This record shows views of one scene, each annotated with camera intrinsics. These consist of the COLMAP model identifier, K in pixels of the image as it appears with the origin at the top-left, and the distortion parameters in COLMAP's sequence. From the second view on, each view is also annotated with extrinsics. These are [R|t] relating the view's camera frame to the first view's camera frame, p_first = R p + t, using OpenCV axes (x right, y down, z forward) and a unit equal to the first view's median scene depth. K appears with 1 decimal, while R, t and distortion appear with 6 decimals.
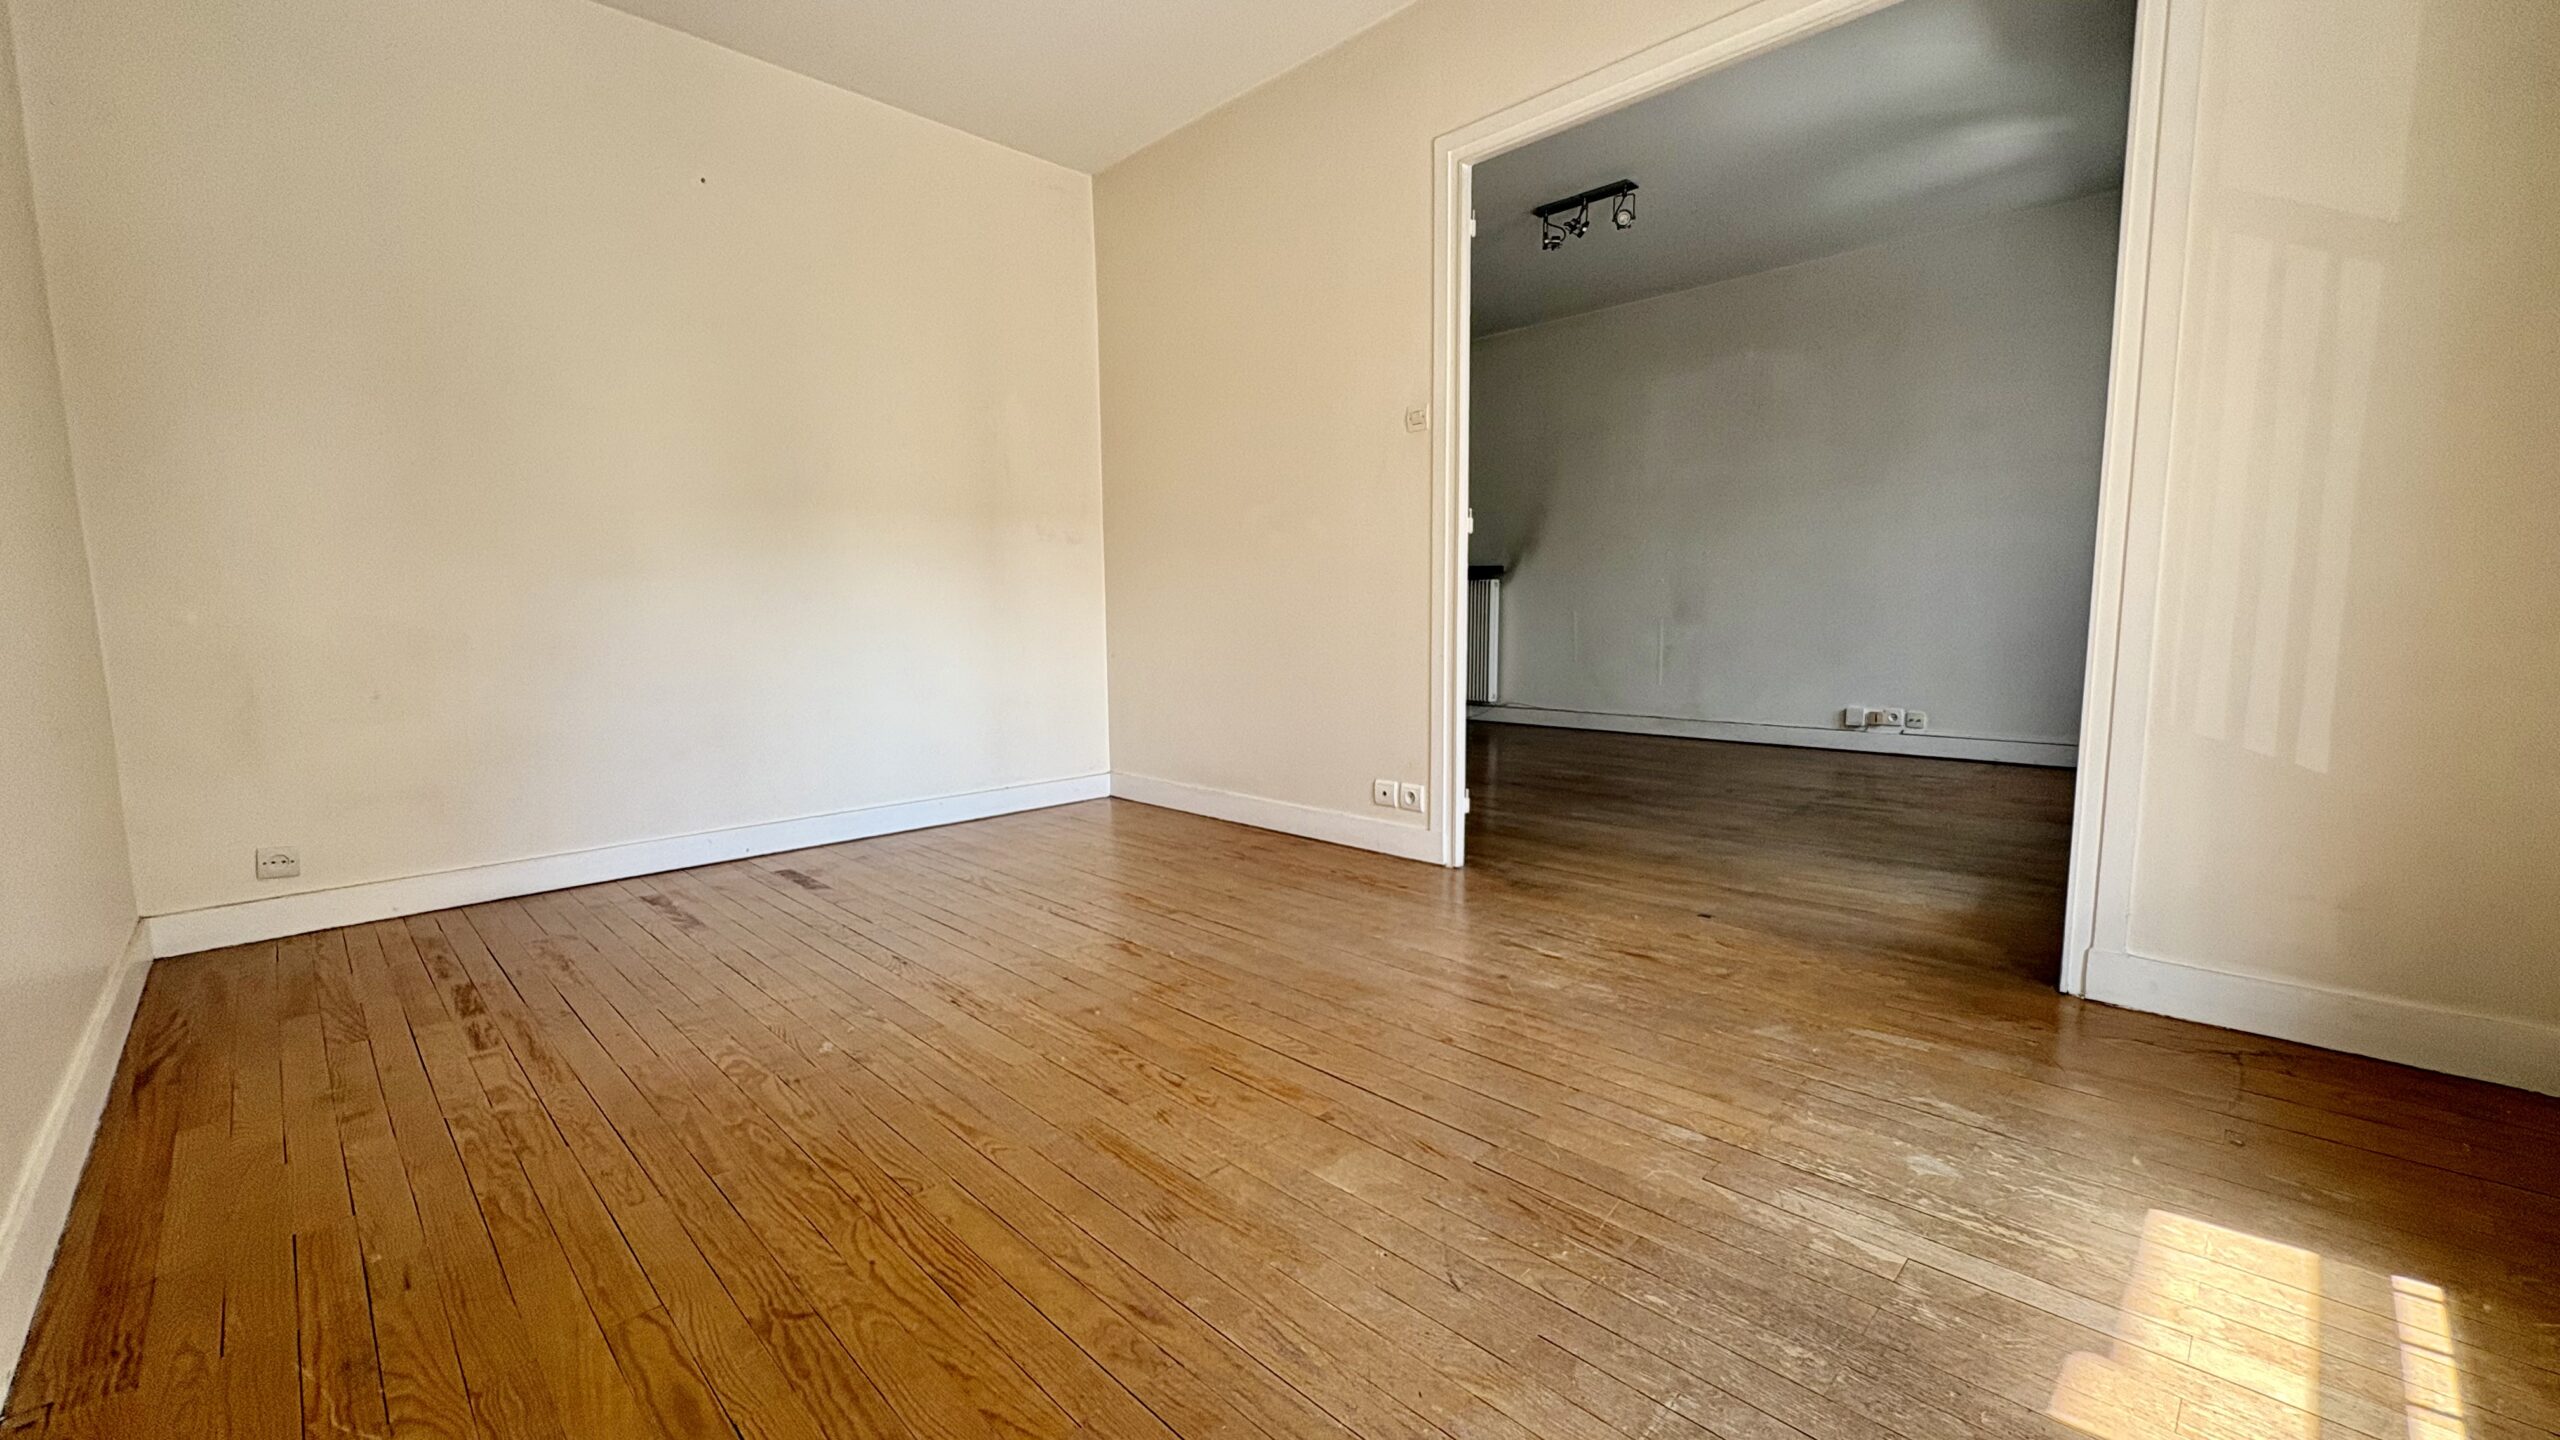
lens RADIAL K [[1019.4, 0, 1273.9], [0, 1019.4, 721.5], [0, 0, 1]] dist [0.002611, 0.000045]
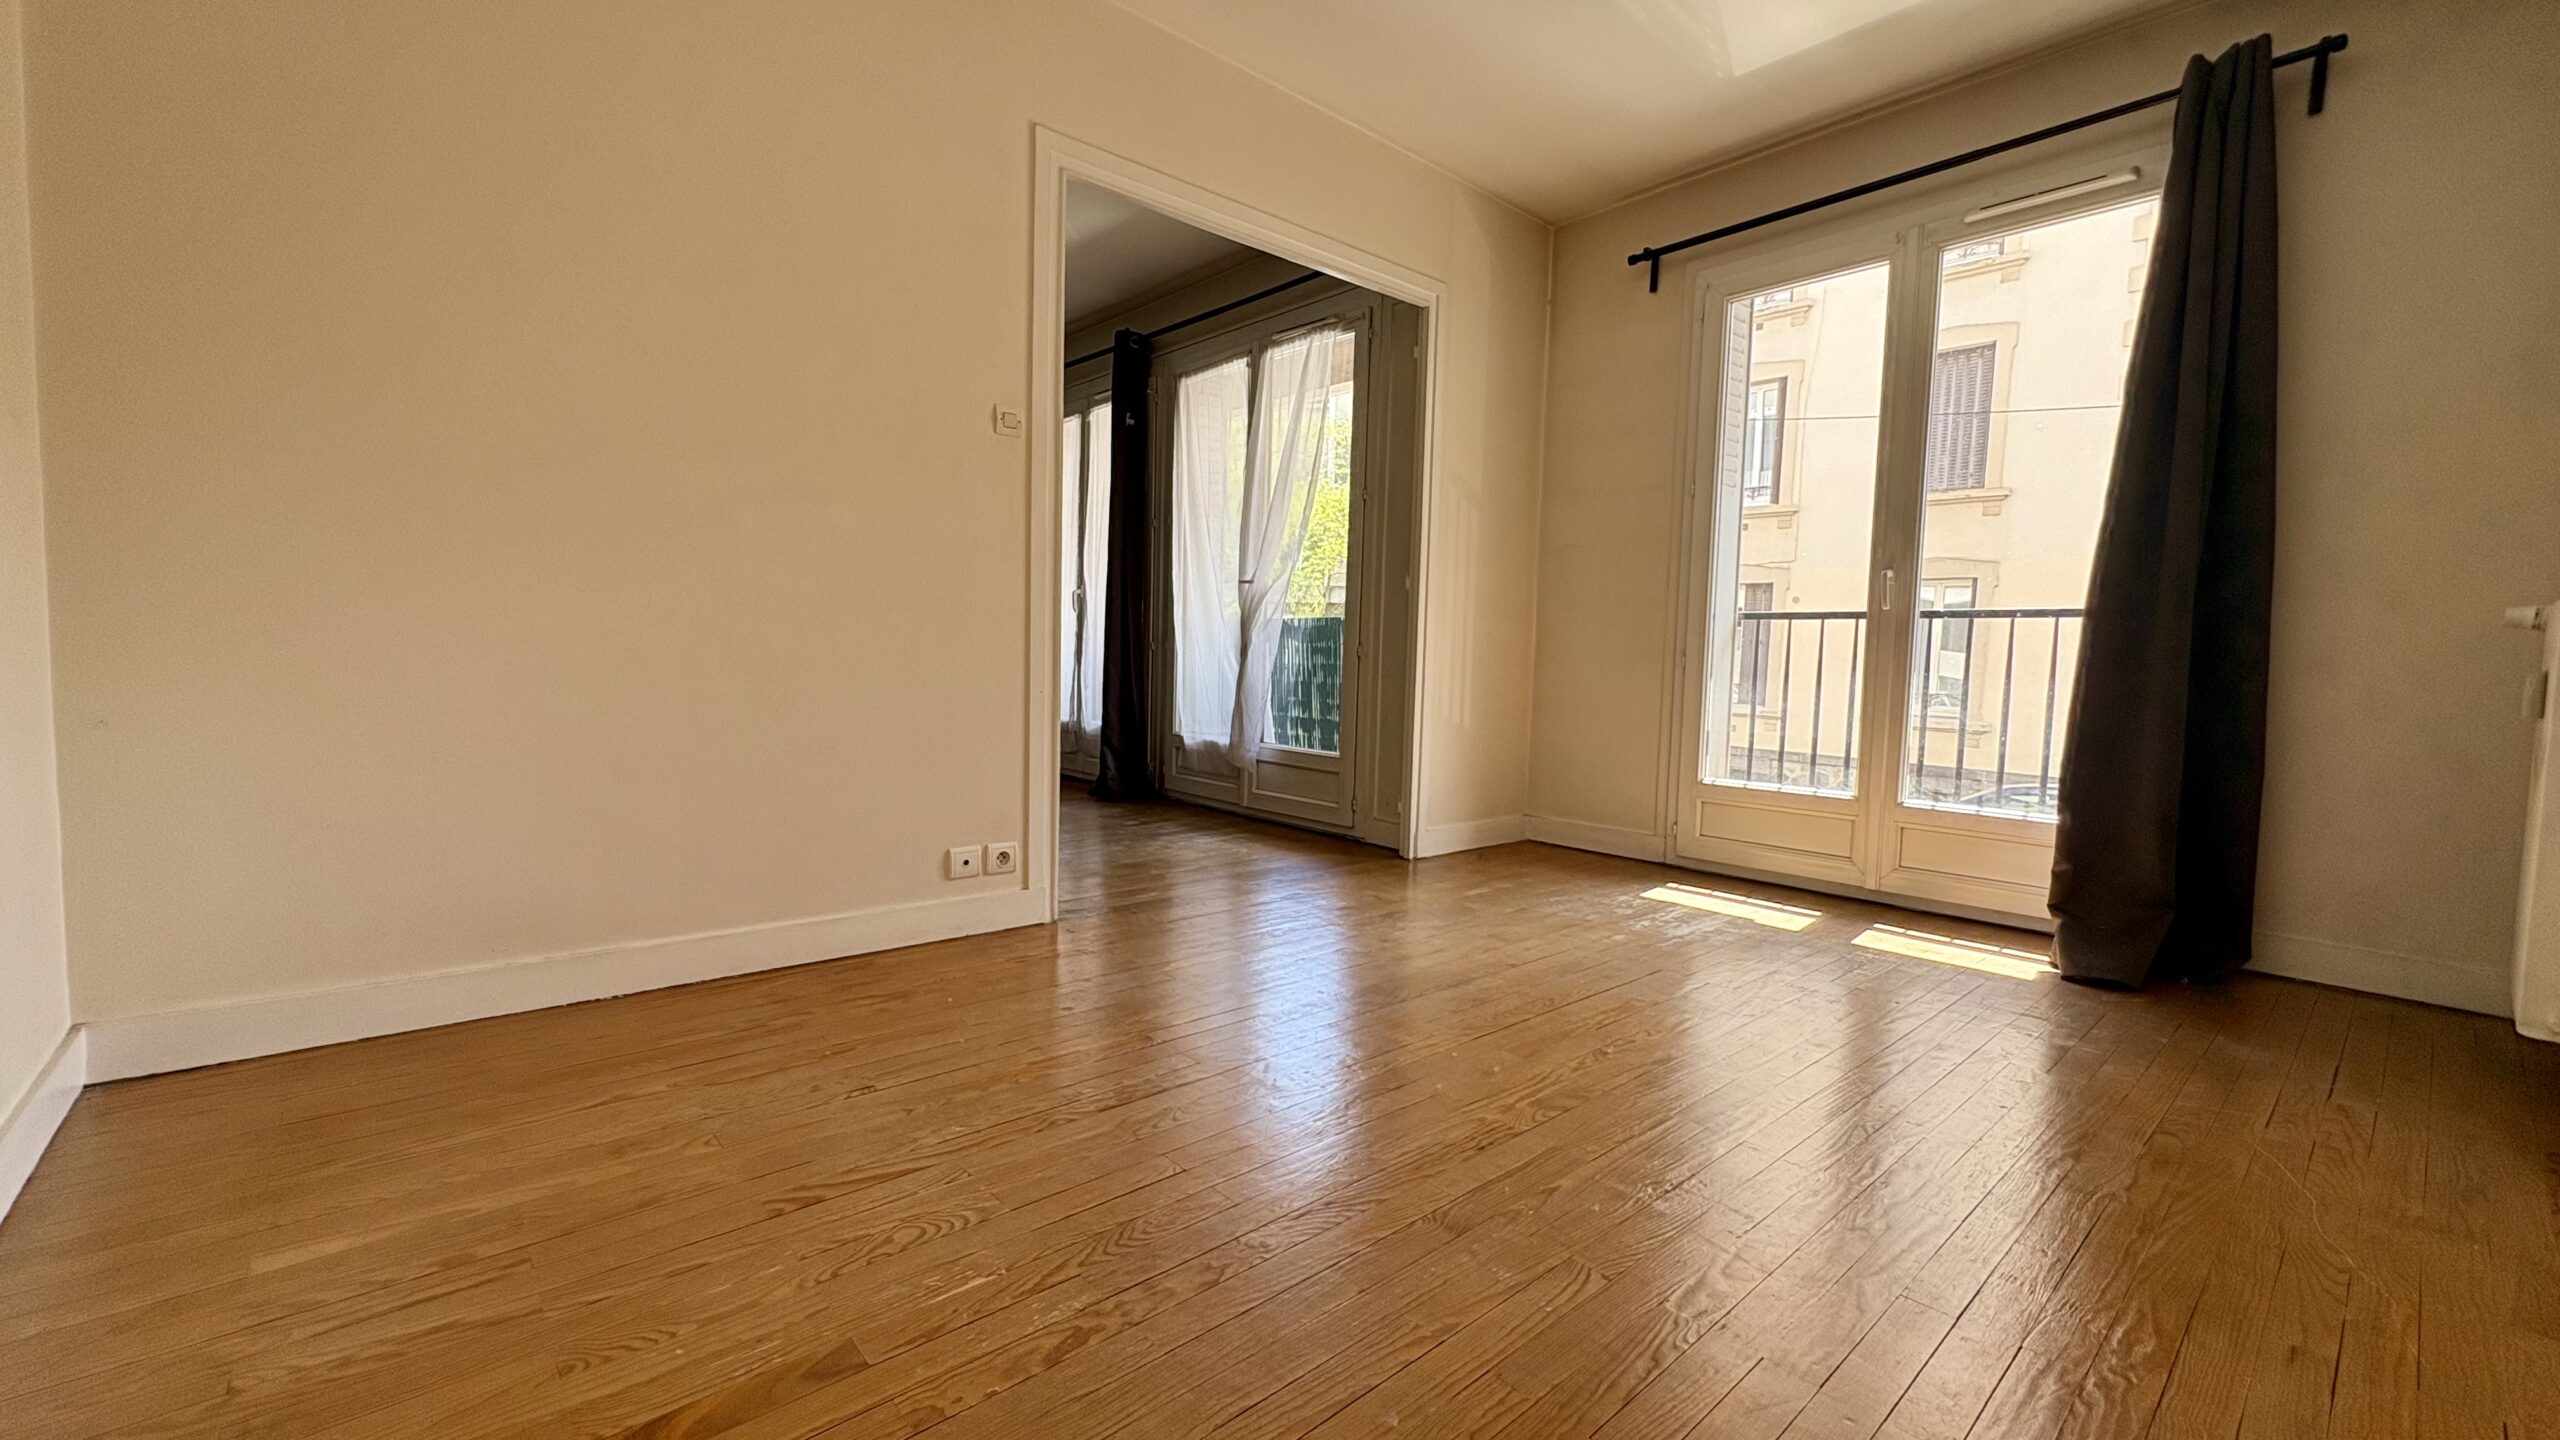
lens RADIAL K [[1019.4, 0, 1273.8], [0, 1019.4, 721.4], [0, 0, 1]] dist [0.002611, 0.000045]
pose [[0.059630, -0.055607, 0.996671, -1.101689], [0.083754, 0.995205, 0.050515, -0.100551], [-0.994701, 0.080462, 0.064001, 1.110184]]
